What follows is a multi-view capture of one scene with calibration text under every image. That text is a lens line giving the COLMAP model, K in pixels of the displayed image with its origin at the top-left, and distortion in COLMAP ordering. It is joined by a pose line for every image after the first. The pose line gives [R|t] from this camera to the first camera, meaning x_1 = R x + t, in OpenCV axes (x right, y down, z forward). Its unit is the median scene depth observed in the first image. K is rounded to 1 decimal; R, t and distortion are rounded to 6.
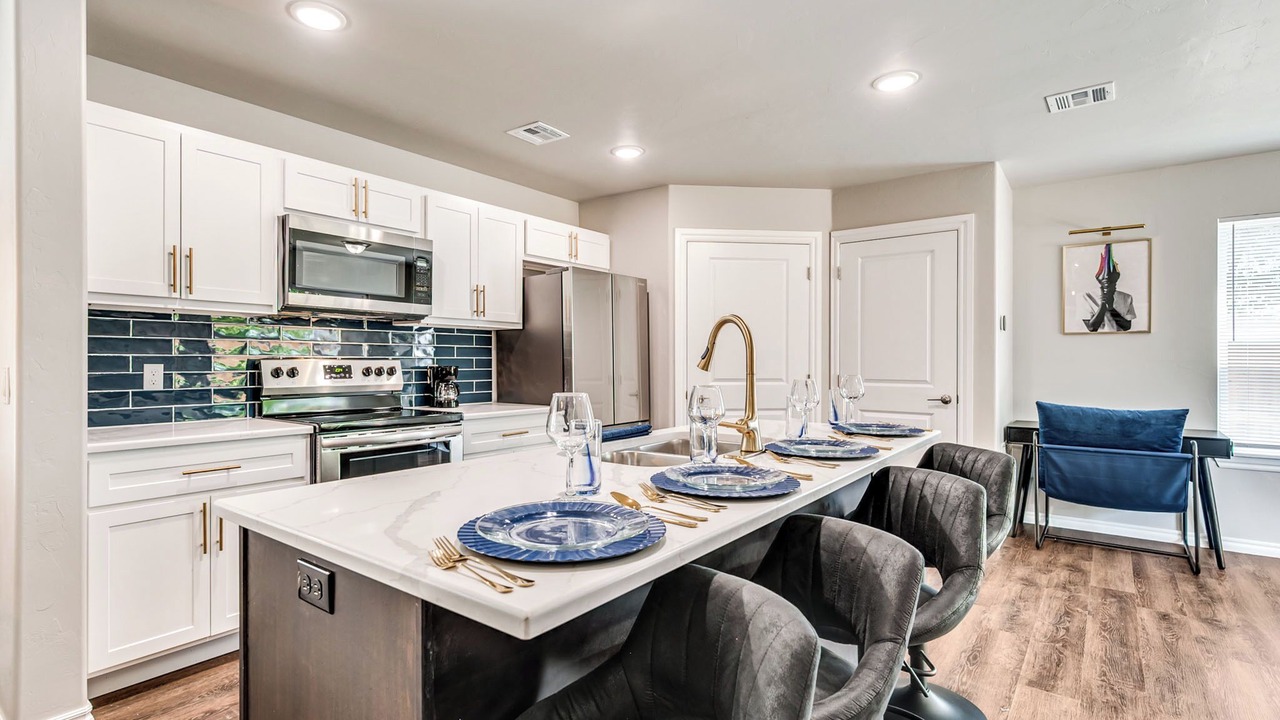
lens RADIAL K [[622.5, 0, 636.0], [0, 622.5, 360.7], [0, 0, 1]] dist [0.005365, -0.000944]
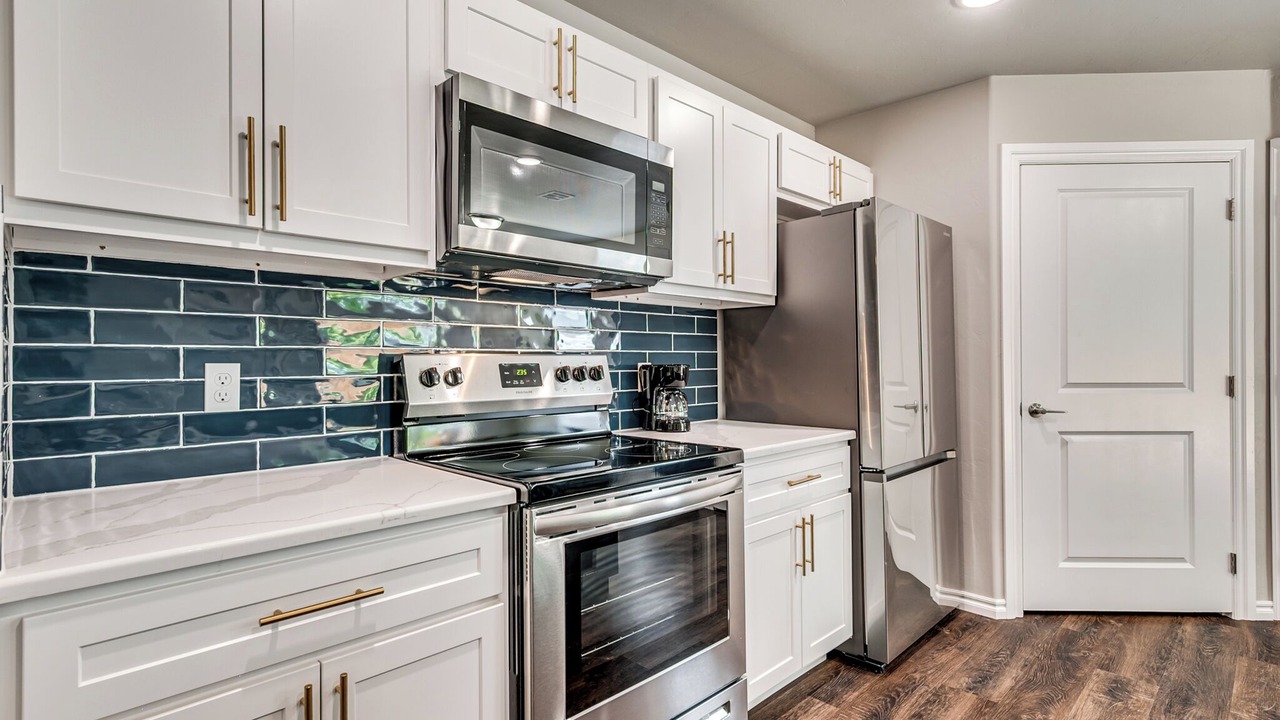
lens RADIAL K [[622.5, 0, 635.5], [0, 622.5, 357.0], [0, 0, 1]] dist [0.005365, -0.000944]
pose [[0.990905, -0.004781, -0.134475, -0.303489], [0.004643, 0.999988, -0.001341, 0.002225], [0.134480, 0.000705, 0.990916, 0.448827]]
